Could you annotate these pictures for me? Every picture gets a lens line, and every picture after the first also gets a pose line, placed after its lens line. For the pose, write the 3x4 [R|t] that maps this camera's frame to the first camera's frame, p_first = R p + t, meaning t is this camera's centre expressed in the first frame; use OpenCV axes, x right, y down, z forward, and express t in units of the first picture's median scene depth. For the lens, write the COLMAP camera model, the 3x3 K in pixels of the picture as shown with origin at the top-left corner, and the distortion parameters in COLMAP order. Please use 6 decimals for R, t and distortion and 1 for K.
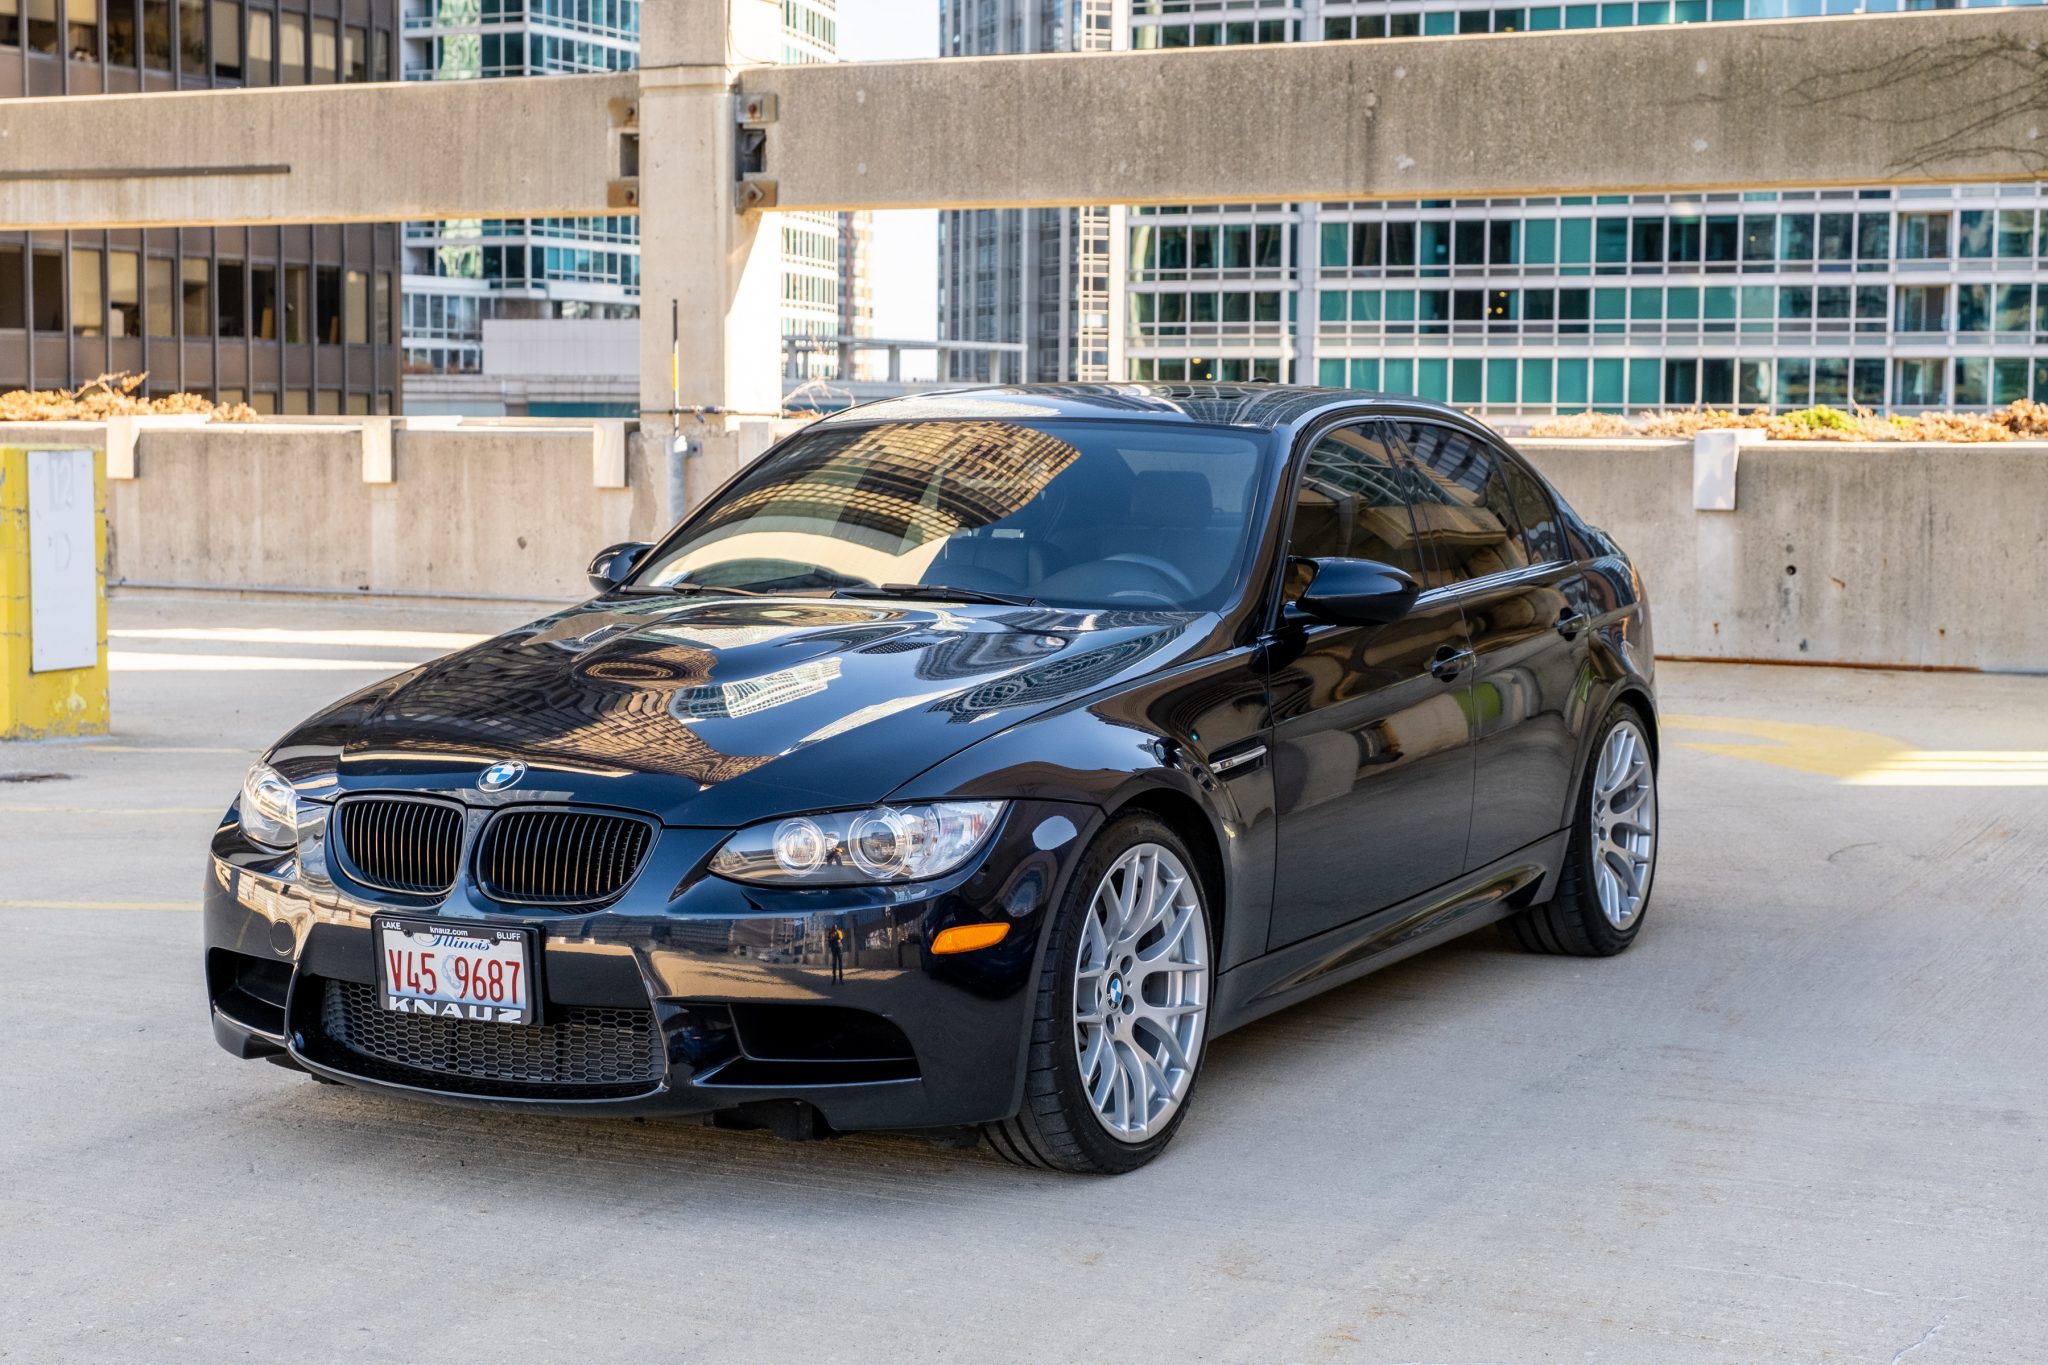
lens RADIAL K [[3065.3, 0, 965.9], [0, 3065.3, 683.1], [0, 0, 1]] dist [0.053100, 0.000000]
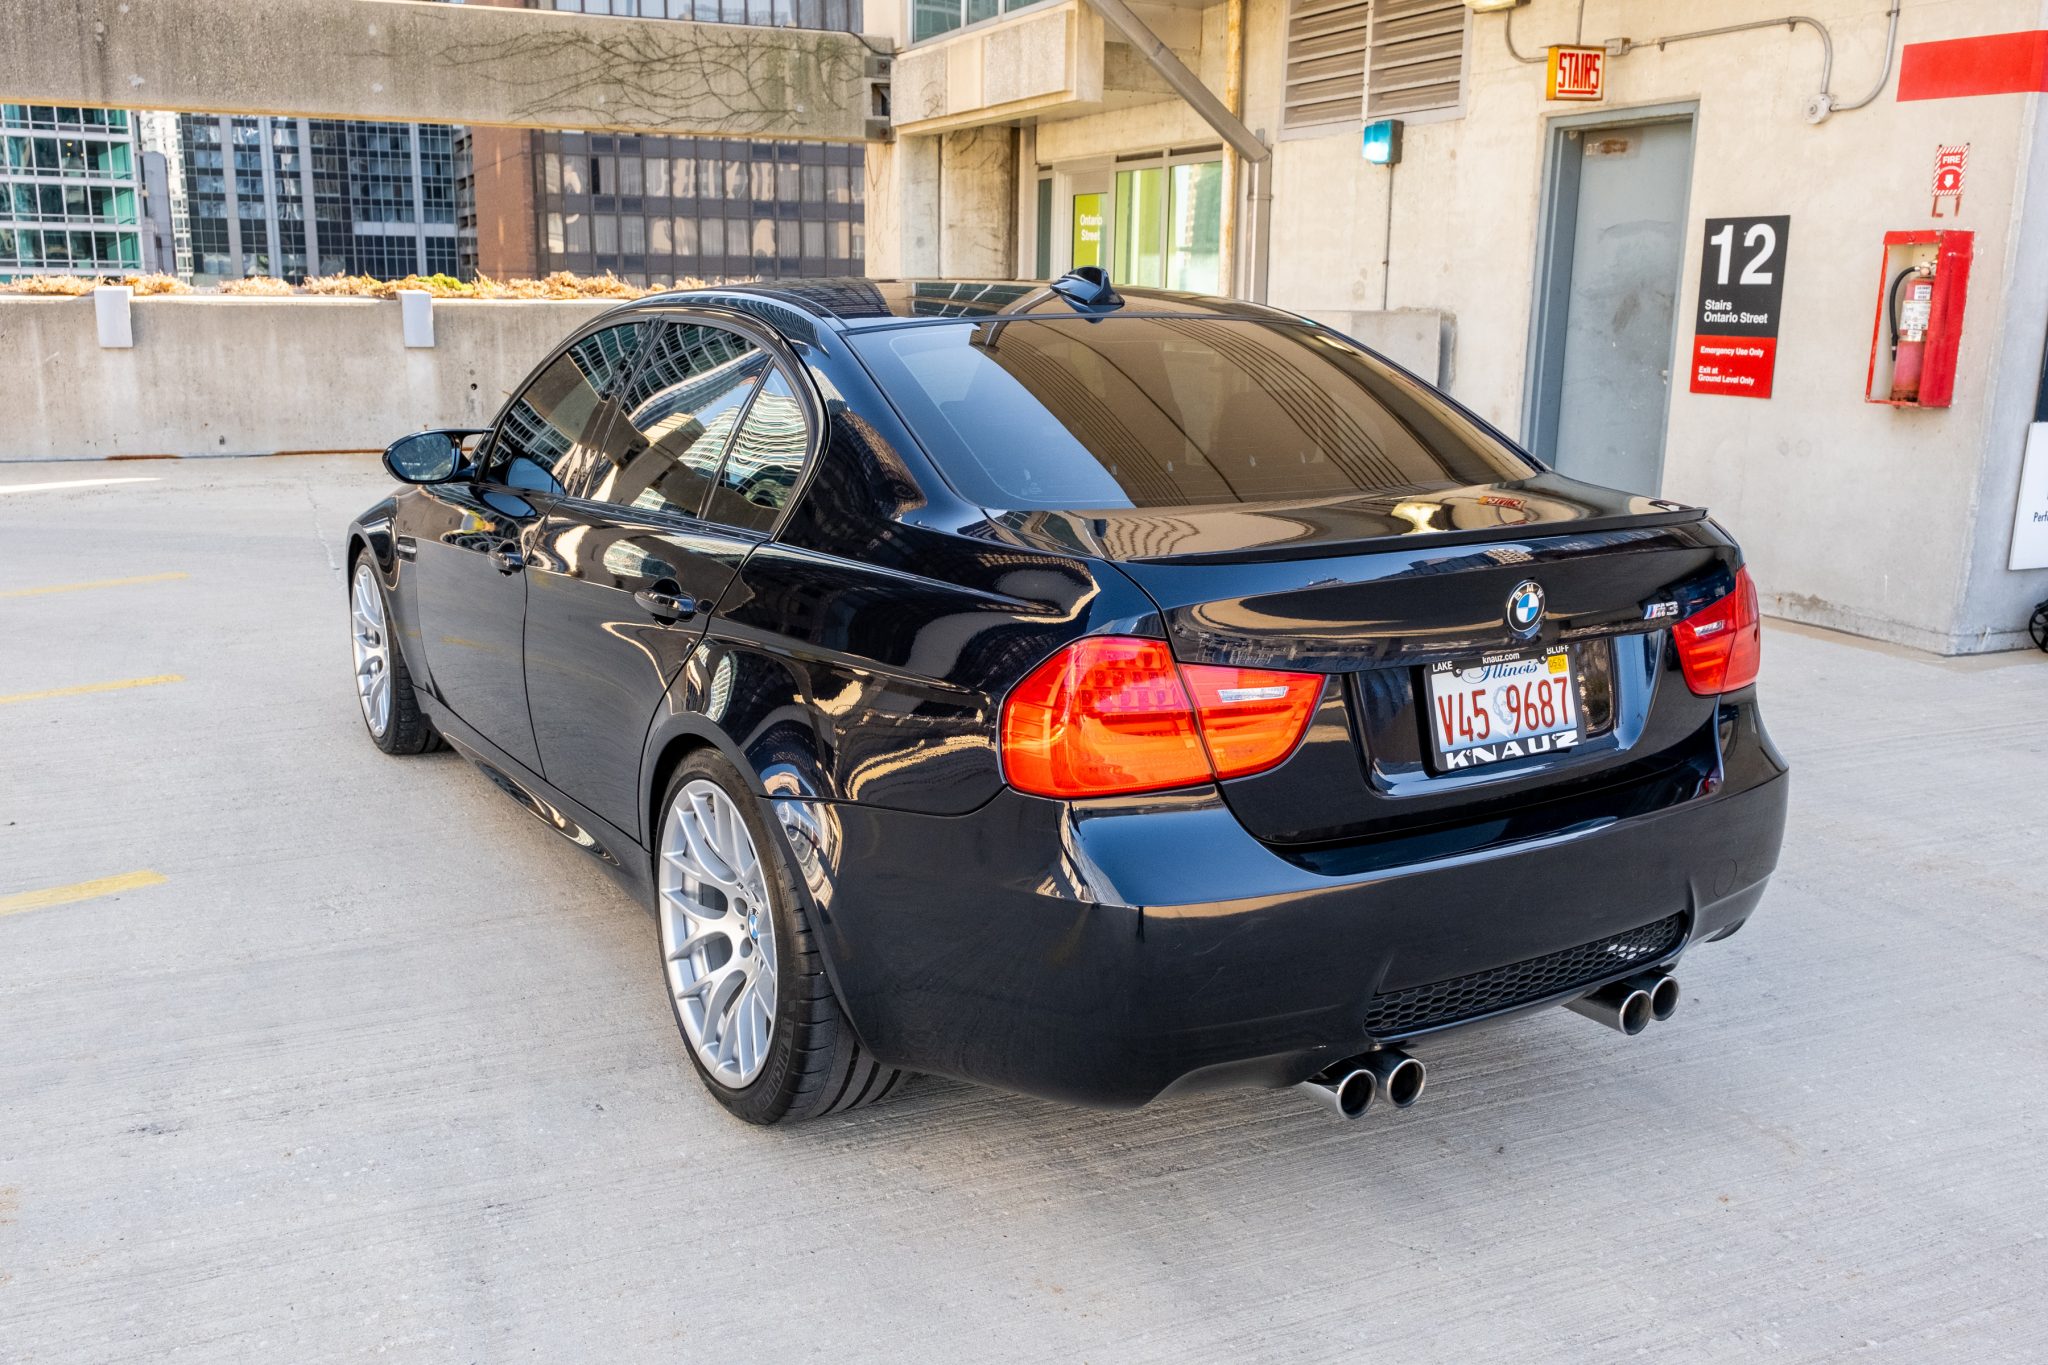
lens RADIAL K [[1708.4, 0, 973.1], [0, 1708.4, 664.7], [0, 0, 1]] dist [0.015927, -0.034251]
pose [[0.657426, -0.163570, 0.735551, -0.246953], [0.057253, 0.984176, 0.167687, -0.034581], [-0.751341, -0.068129, 0.656388, 0.305731]]
